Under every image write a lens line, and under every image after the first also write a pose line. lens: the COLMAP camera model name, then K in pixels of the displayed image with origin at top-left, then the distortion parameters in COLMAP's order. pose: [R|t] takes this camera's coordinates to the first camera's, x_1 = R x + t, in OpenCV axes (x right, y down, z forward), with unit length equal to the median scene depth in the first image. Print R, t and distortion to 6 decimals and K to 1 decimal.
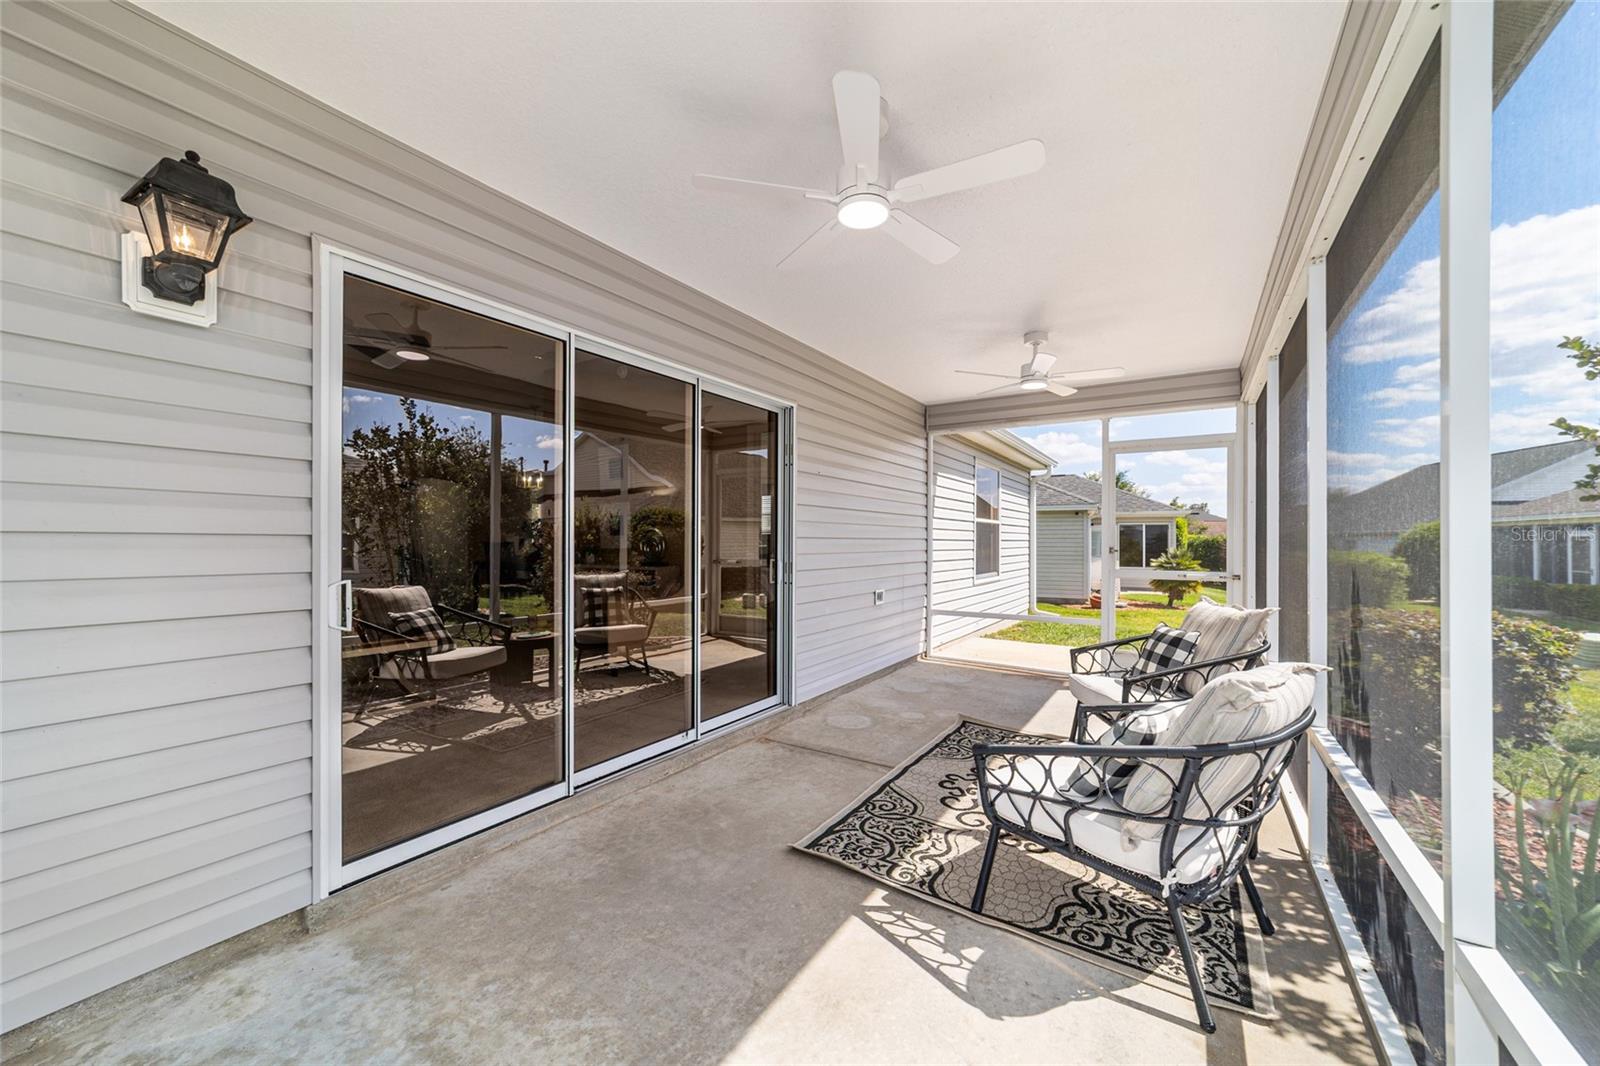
lens RADIAL K [[614.1, 0, 800.1], [0, 614.1, 528.7], [0, 0, 1]] dist [-0.019151, 0.008109]
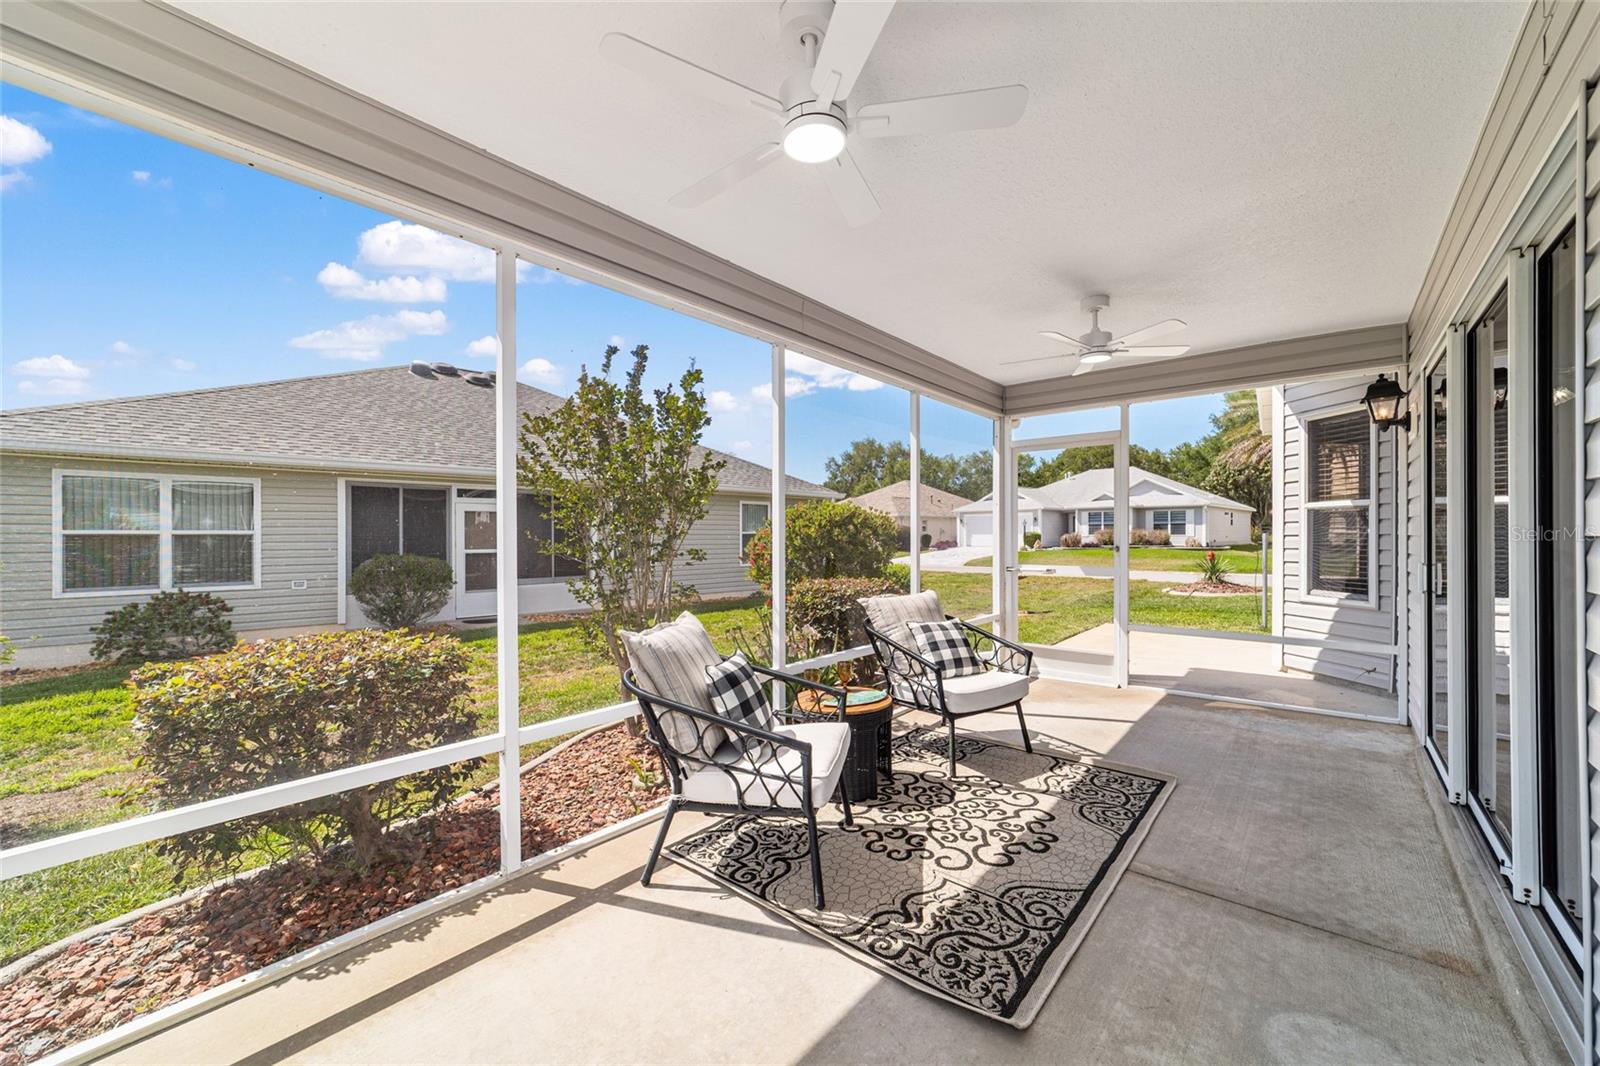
lens RADIAL K [[610.7, 0, 795.3], [0, 610.7, 535.6], [0, 0, 1]] dist [-0.000209, 0.000138]
pose [[-0.988139, -0.001643, 0.153556, 0.548780], [-0.004648, 0.999805, -0.019213, 0.032766], [-0.153495, -0.019699, -0.987953, 2.279972]]
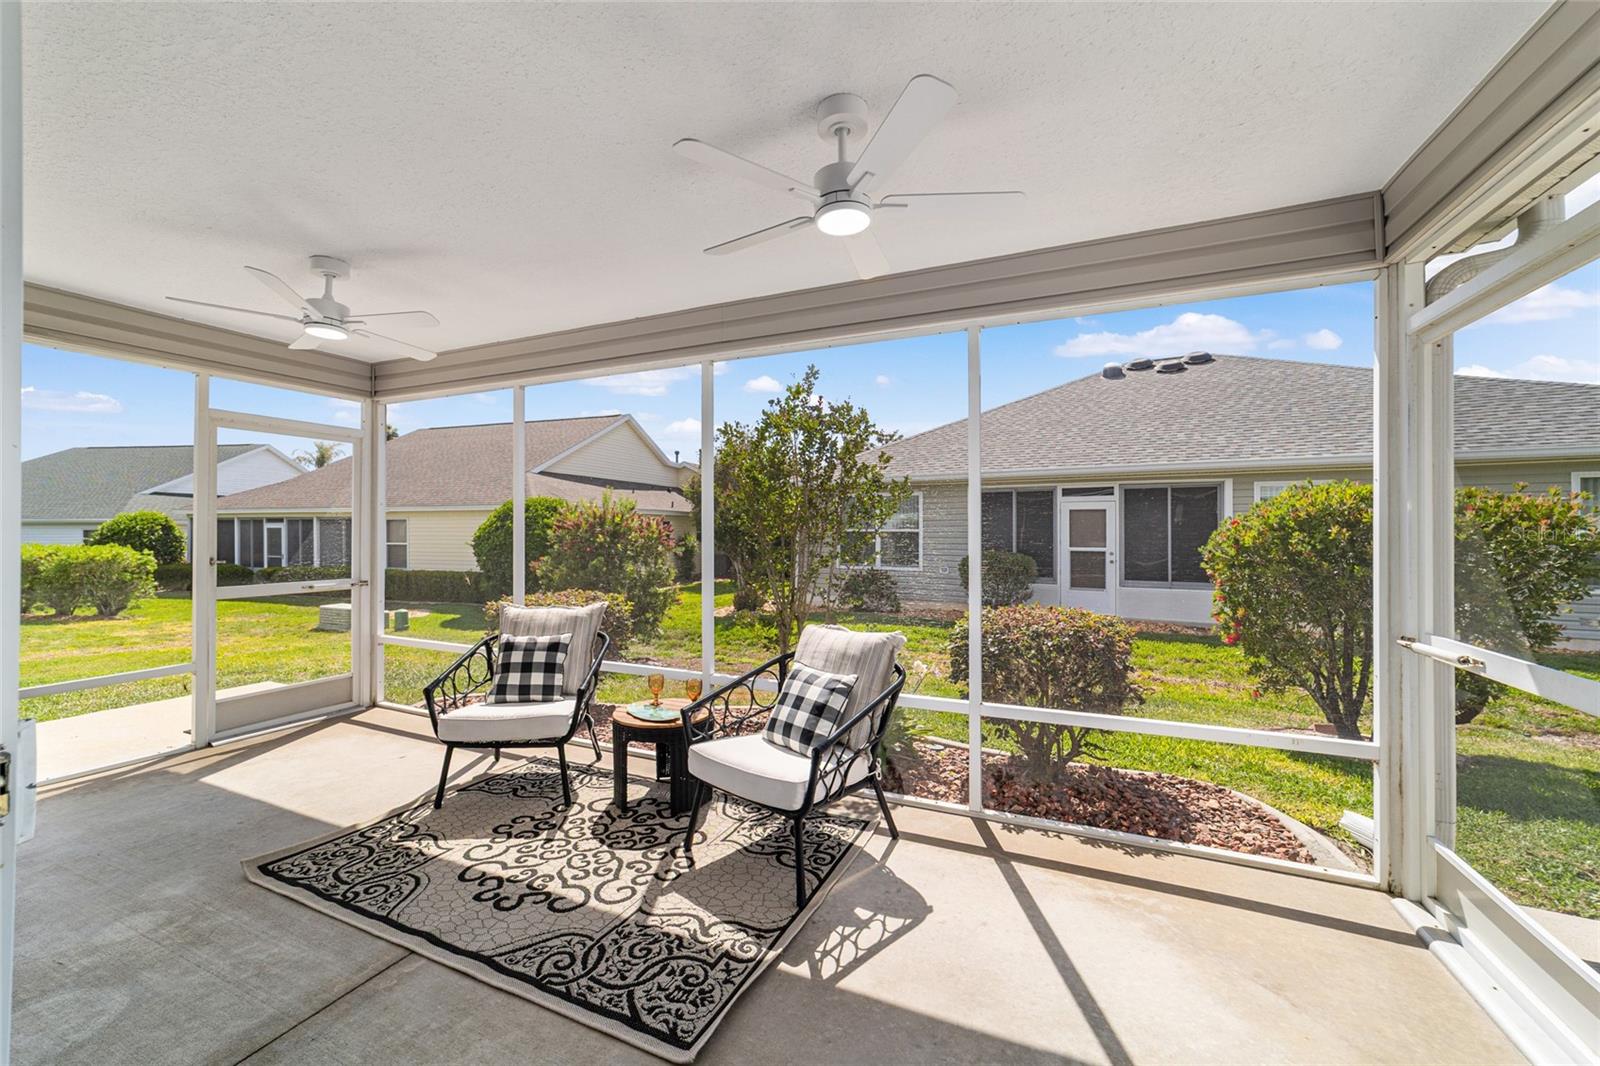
lens RADIAL K [[614.1, 0, 800.1], [0, 614.1, 528.7], [0, 0, 1]] dist [-0.019151, 0.008109]
pose [[-0.143576, -0.001512, 0.989638, -0.624205], [-0.018948, 0.999820, -0.001222, -0.032205], [-0.989458, -0.018927, -0.143579, 0.937119]]
